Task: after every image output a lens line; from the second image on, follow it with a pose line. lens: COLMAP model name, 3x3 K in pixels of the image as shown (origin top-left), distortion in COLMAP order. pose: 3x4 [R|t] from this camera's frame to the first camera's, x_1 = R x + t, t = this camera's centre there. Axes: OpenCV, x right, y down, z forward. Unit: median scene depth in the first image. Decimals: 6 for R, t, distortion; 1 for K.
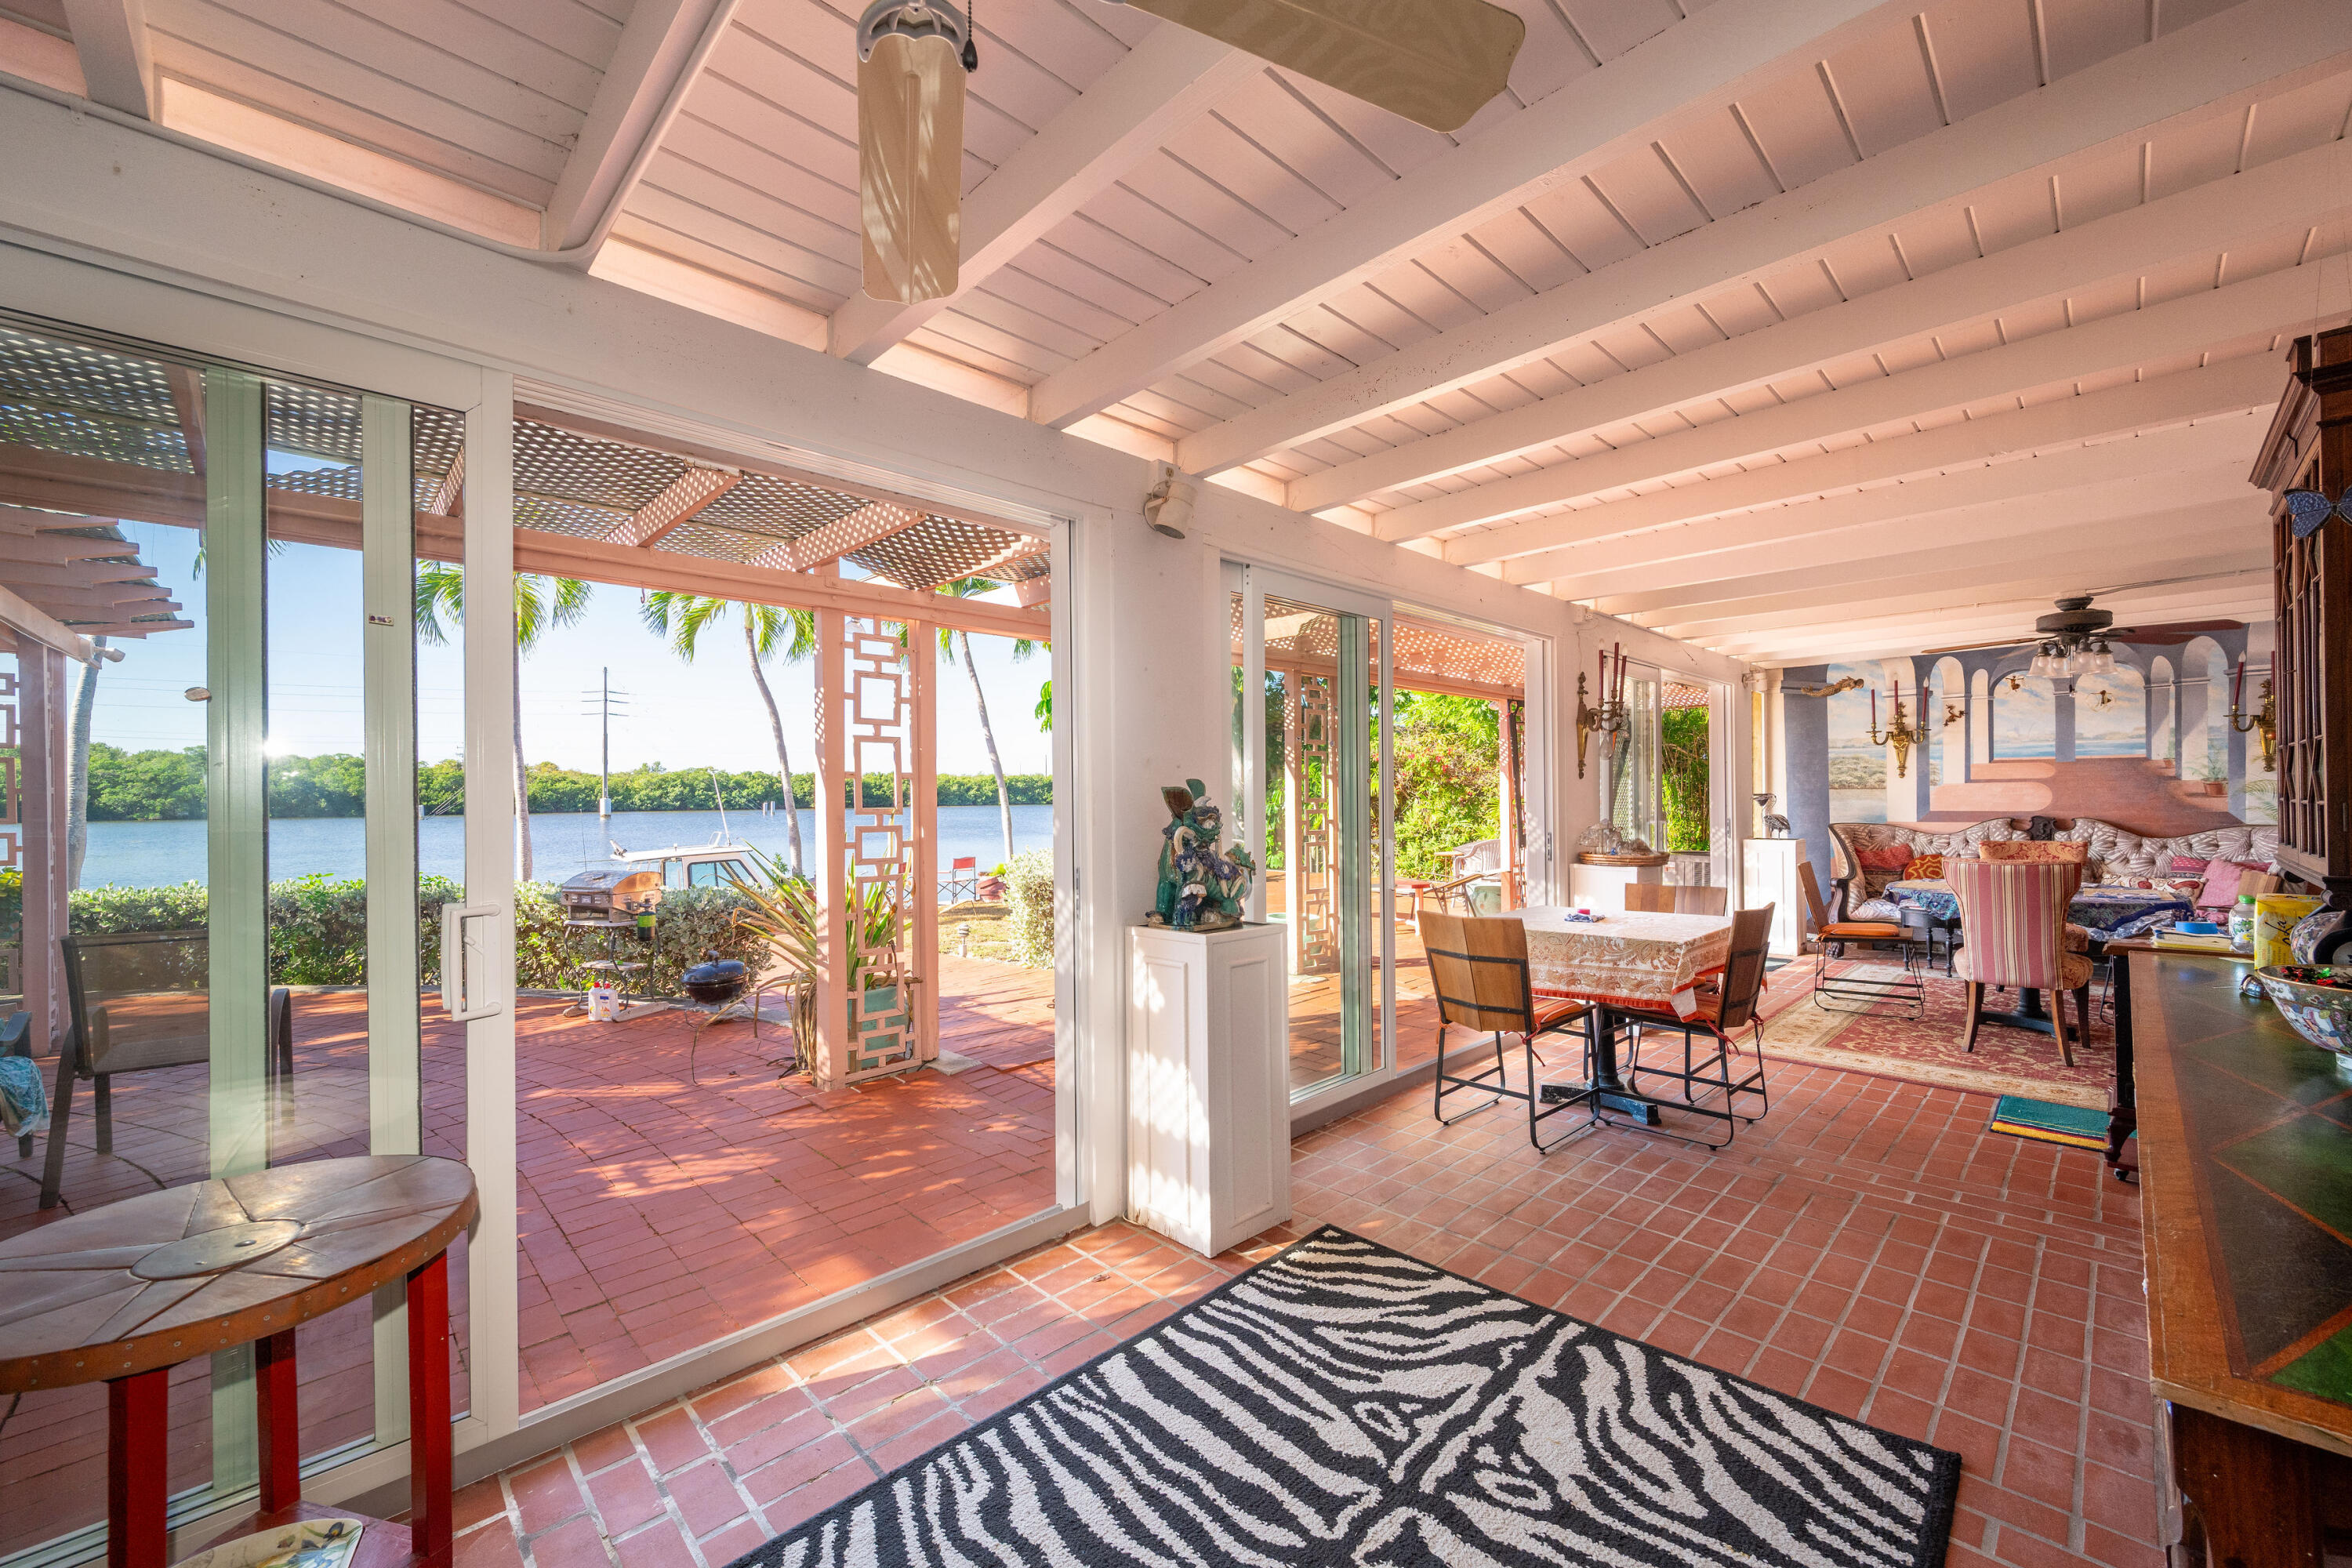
lens RADIAL K [[919.6, 0, 1177.0], [0, 919.6, 798.1], [0, 0, 1]] dist [-0.003151, 0.000030]
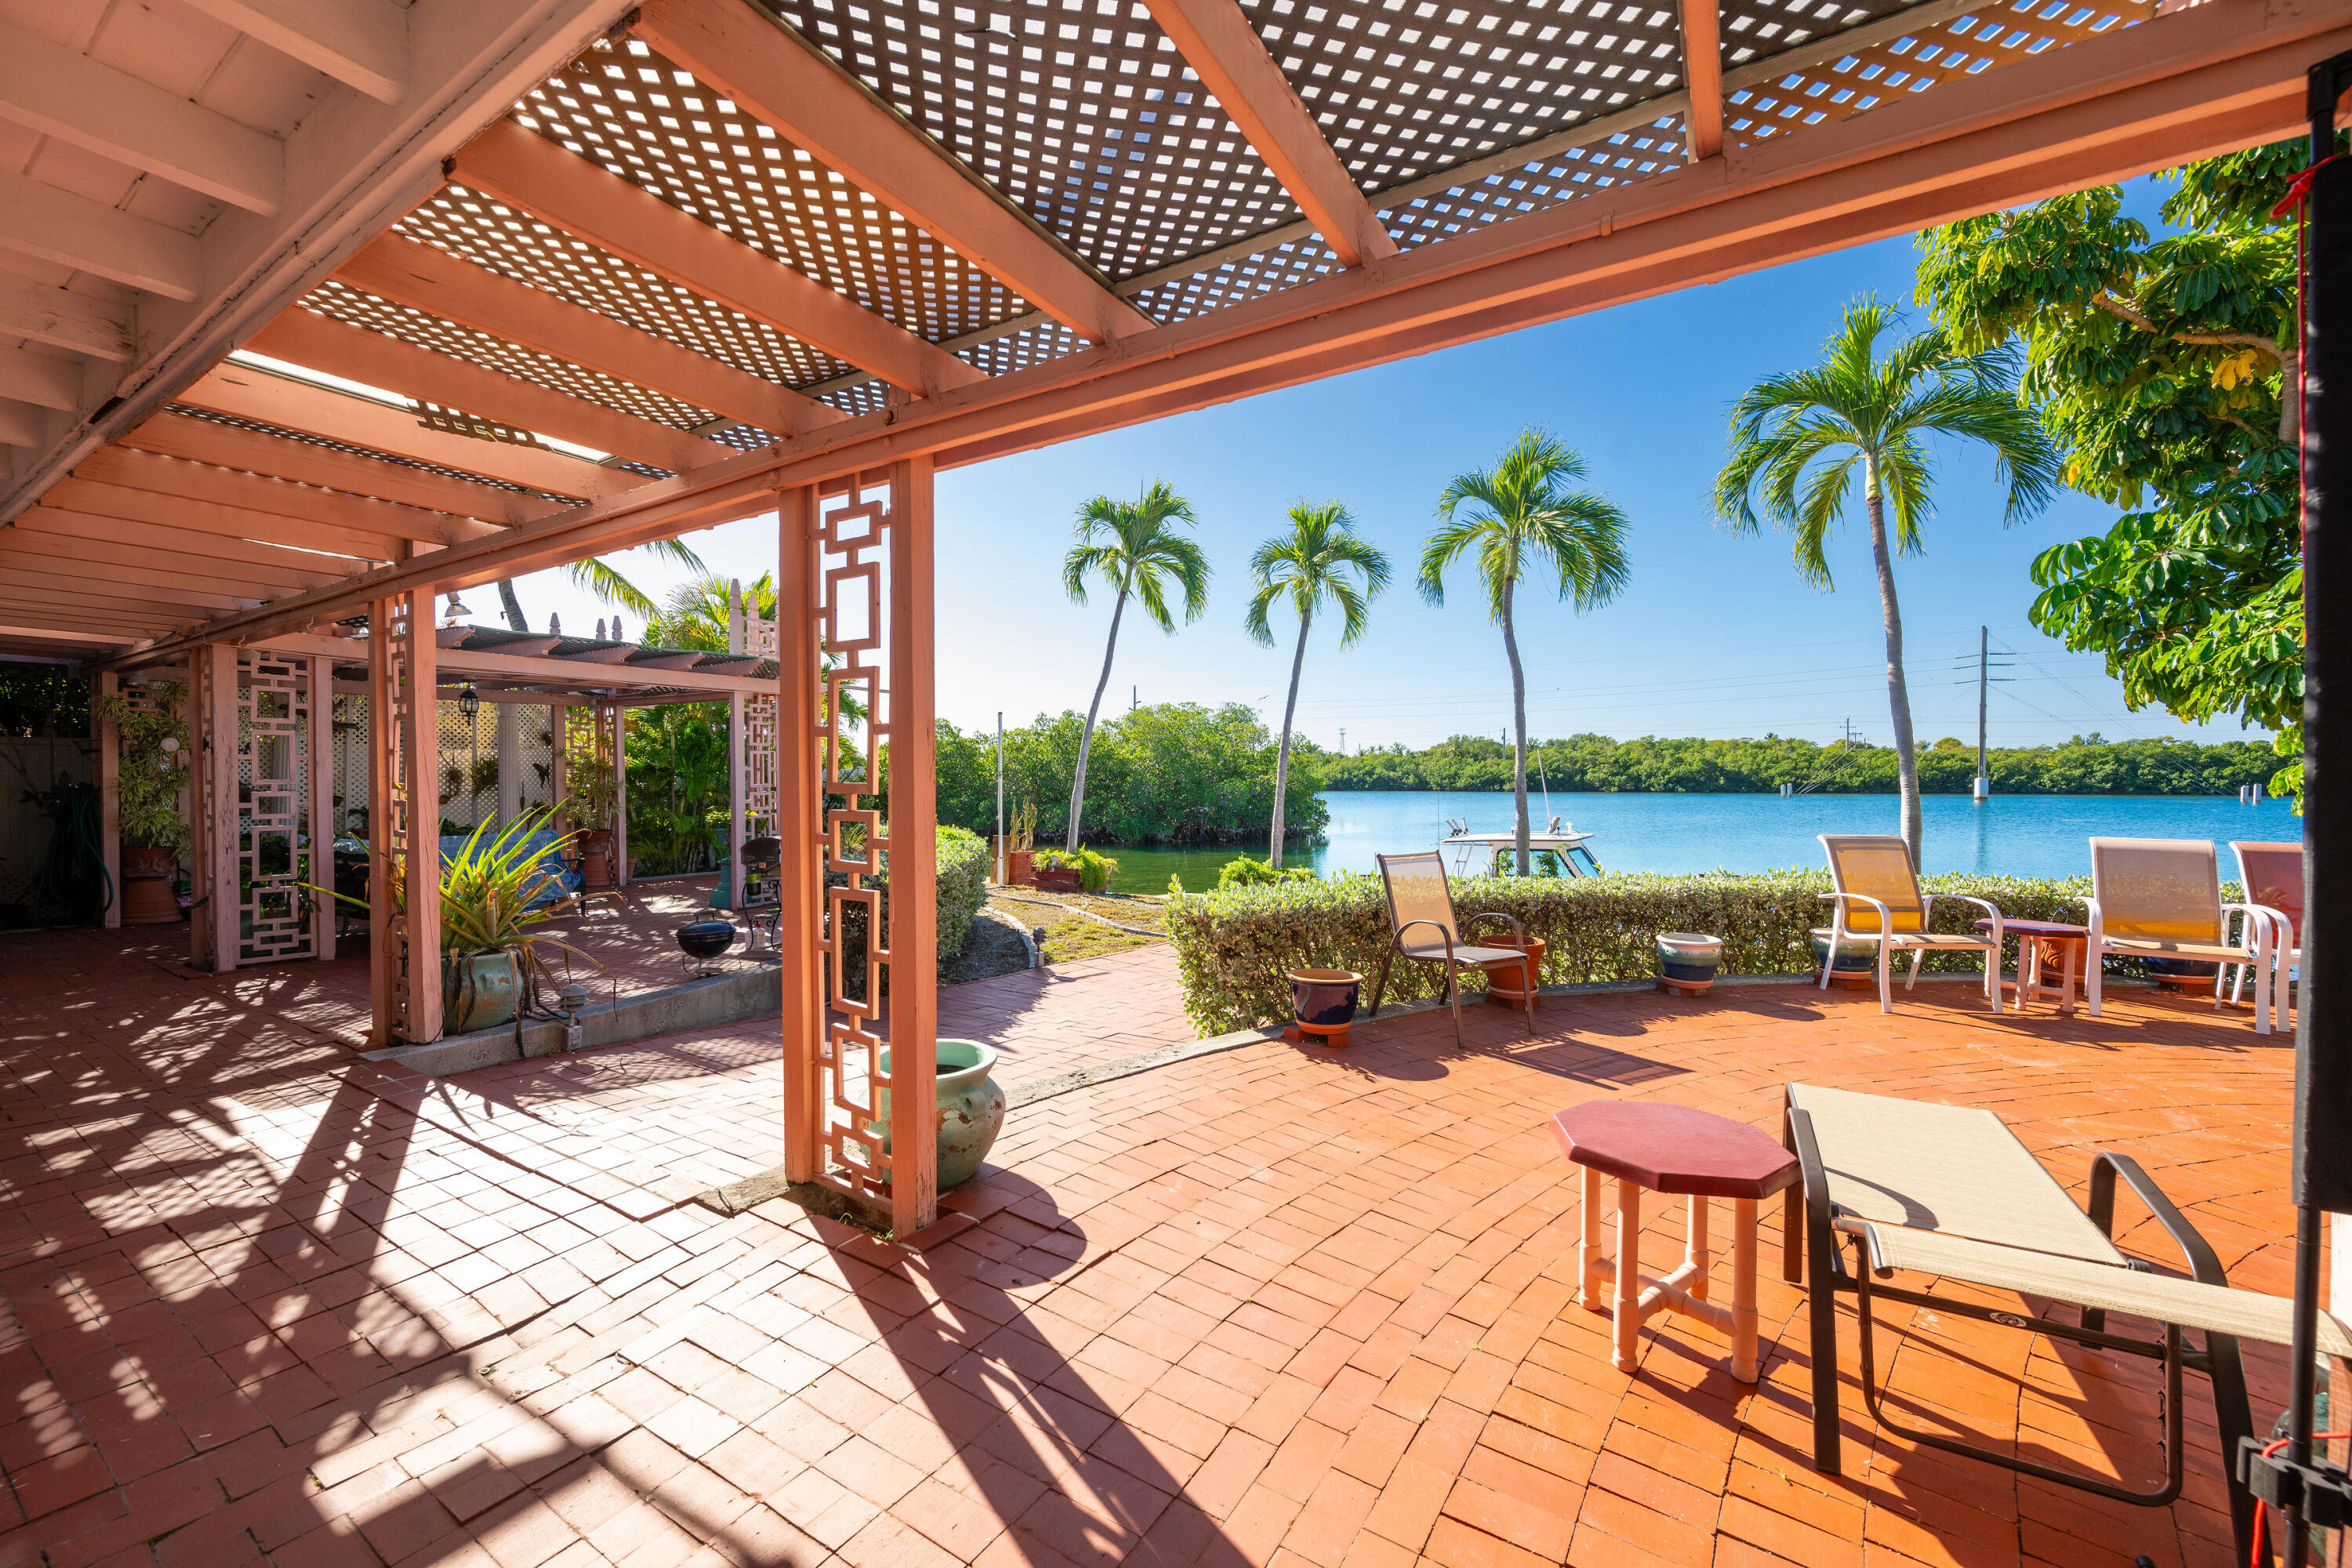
lens RADIAL K [[919.6, 0, 1178.4], [0, 919.6, 789.8], [0, 0, 1]] dist [-0.003151, 0.000030]
pose [[0.232248, 0.018376, -0.972483, 0.539542], [-0.005038, 0.999831, 0.017690, -0.005240], [0.972644, 0.000791, 0.232301, 0.956268]]
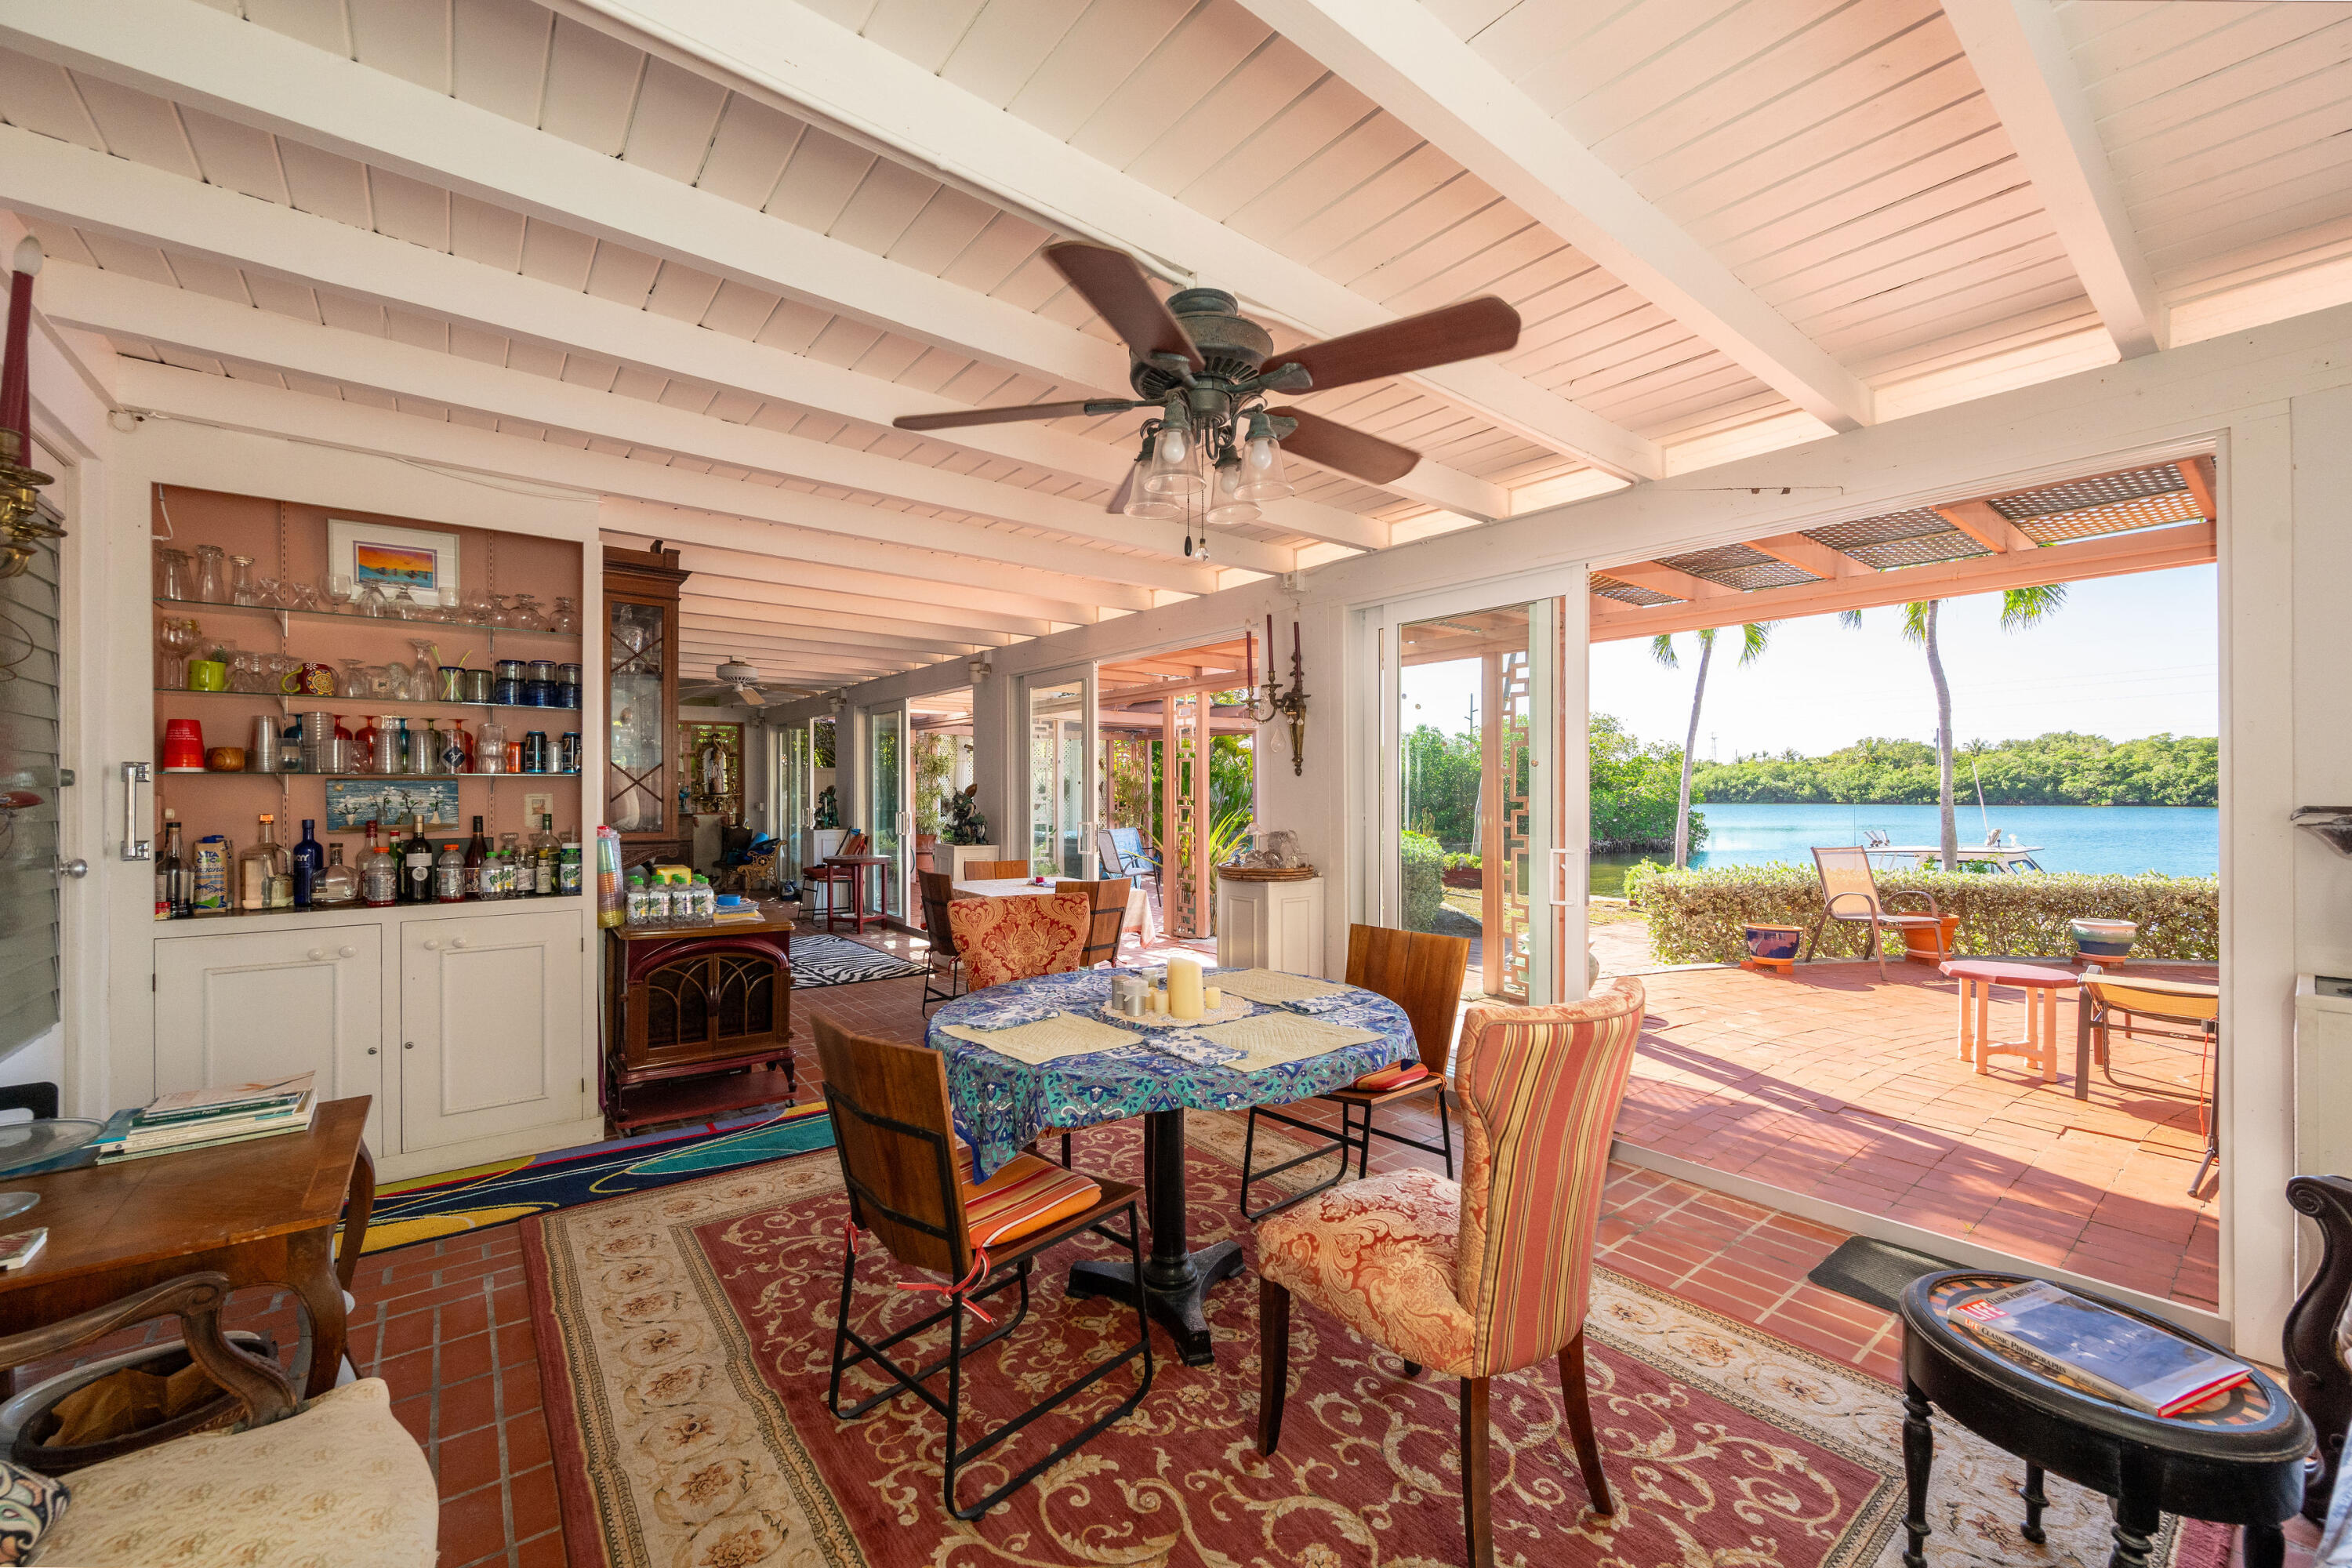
lens RADIAL K [[919.6, 0, 1174.2], [0, 919.6, 795.9], [0, 0, 1]] dist [-0.003151, 0.000030]
pose [[-0.119218, 0.012797, -0.992786, 0.944031], [-0.000628, 0.999916, 0.012965, -0.011794], [0.992868, 0.002169, -0.119200, 0.710948]]
